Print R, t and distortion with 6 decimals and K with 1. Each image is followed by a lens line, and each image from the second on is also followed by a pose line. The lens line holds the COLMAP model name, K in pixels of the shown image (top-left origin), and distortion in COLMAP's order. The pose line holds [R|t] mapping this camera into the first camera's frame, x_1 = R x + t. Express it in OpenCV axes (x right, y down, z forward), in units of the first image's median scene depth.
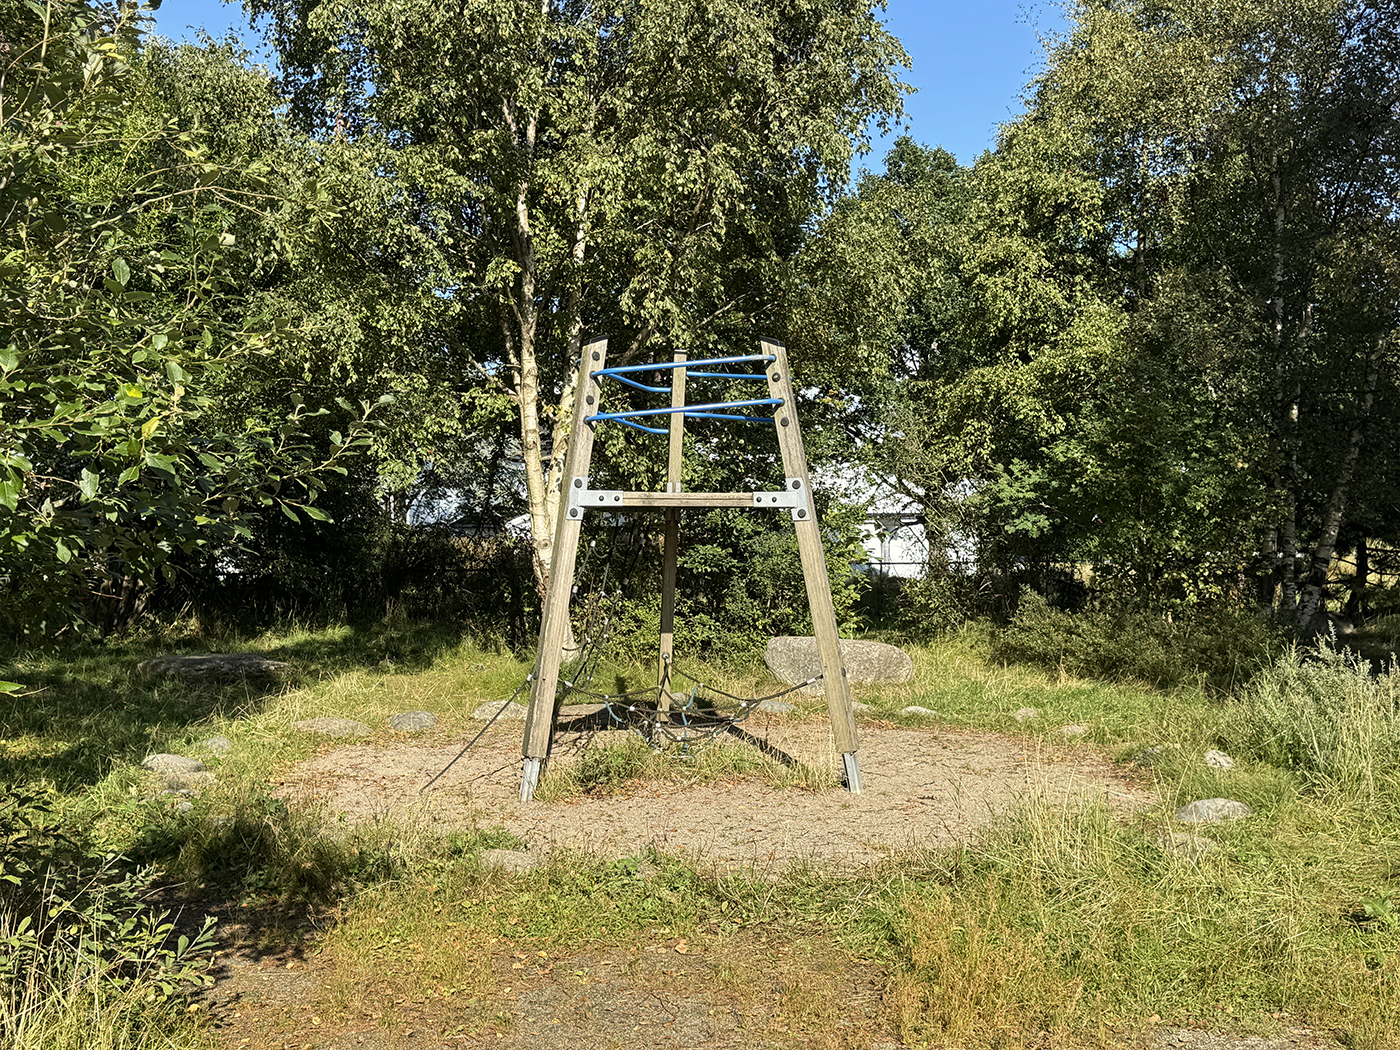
lens RADIAL K [[1544.1, 0, 696.8], [0, 1544.1, 523.9], [0, 0, 1]] dist [0.069311, 0.000000]
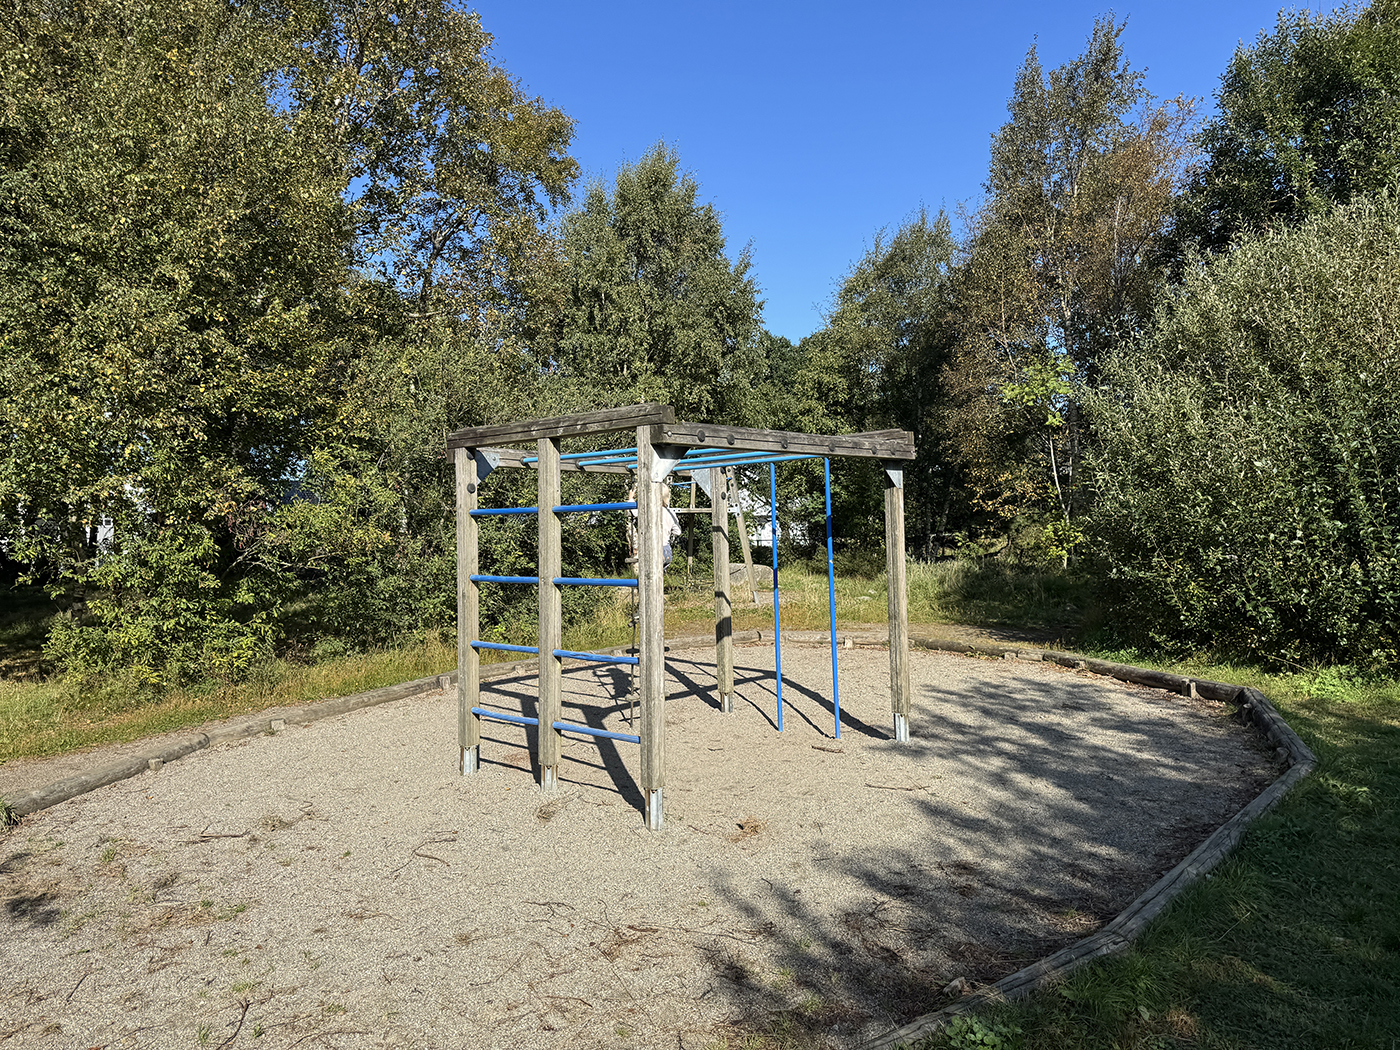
lens RADIAL K [[977.4, 0, 702.0], [0, 977.4, 523.9], [0, 0, 1]] dist [-0.028124, -0.012145]
pose [[0.997622, -0.016685, 0.066878, -0.073742], [0.016680, 0.999861, 0.000621, 0.005063], [-0.066879, 0.000496, 0.997761, -0.513214]]
